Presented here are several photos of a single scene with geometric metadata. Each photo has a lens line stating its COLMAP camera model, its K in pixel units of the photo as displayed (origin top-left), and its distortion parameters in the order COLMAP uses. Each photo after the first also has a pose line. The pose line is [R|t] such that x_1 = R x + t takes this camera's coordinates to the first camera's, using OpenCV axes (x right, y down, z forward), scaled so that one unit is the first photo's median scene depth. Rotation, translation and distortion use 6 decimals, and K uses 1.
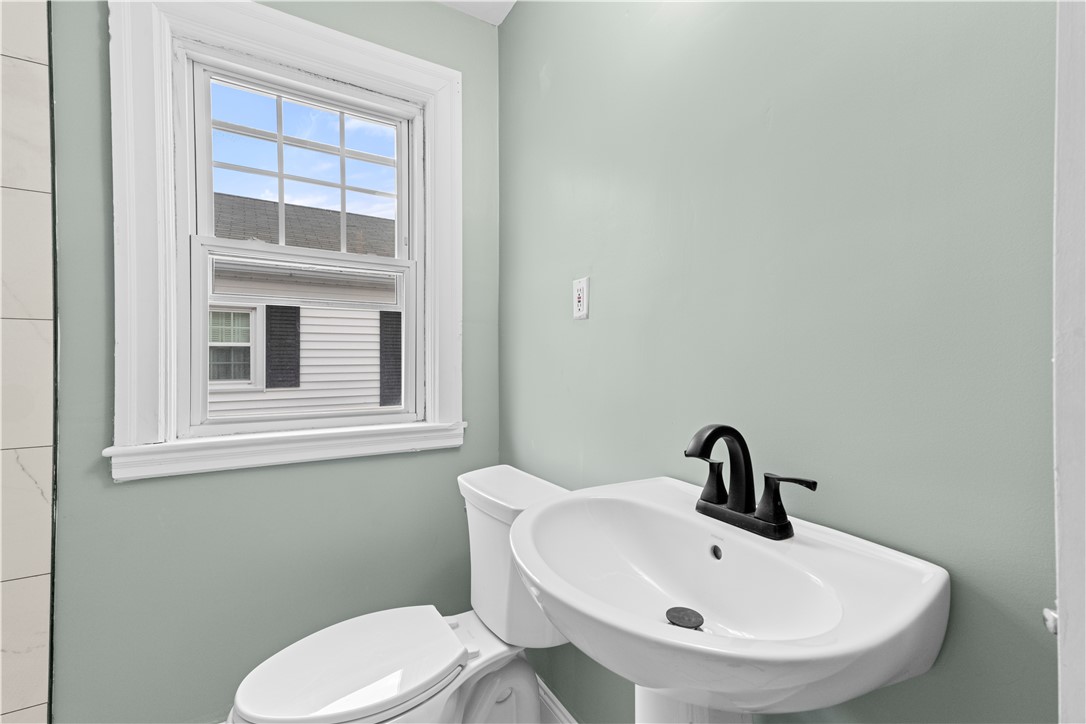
lens RADIAL K [[481.7, 0, 538.7], [0, 481.7, 356.4], [0, 0, 1]] dist [0.061142, -0.006951]
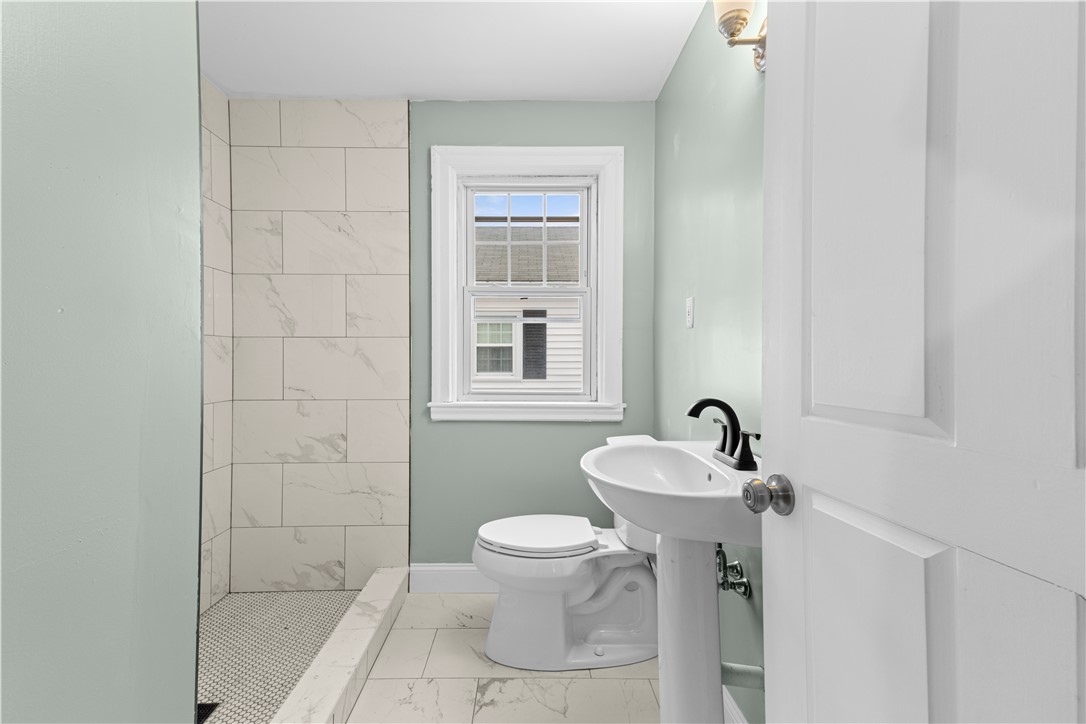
lens RADIAL K [[481.7, 0, 538.7], [0, 481.7, 356.4], [0, 0, 1]] dist [0.061142, -0.006951]
pose [[0.879616, 0.001825, -0.475681, 0.282943], [0.000928, 0.999984, 0.005554, -0.004168], [0.475683, -0.005327, 0.879601, -0.309377]]
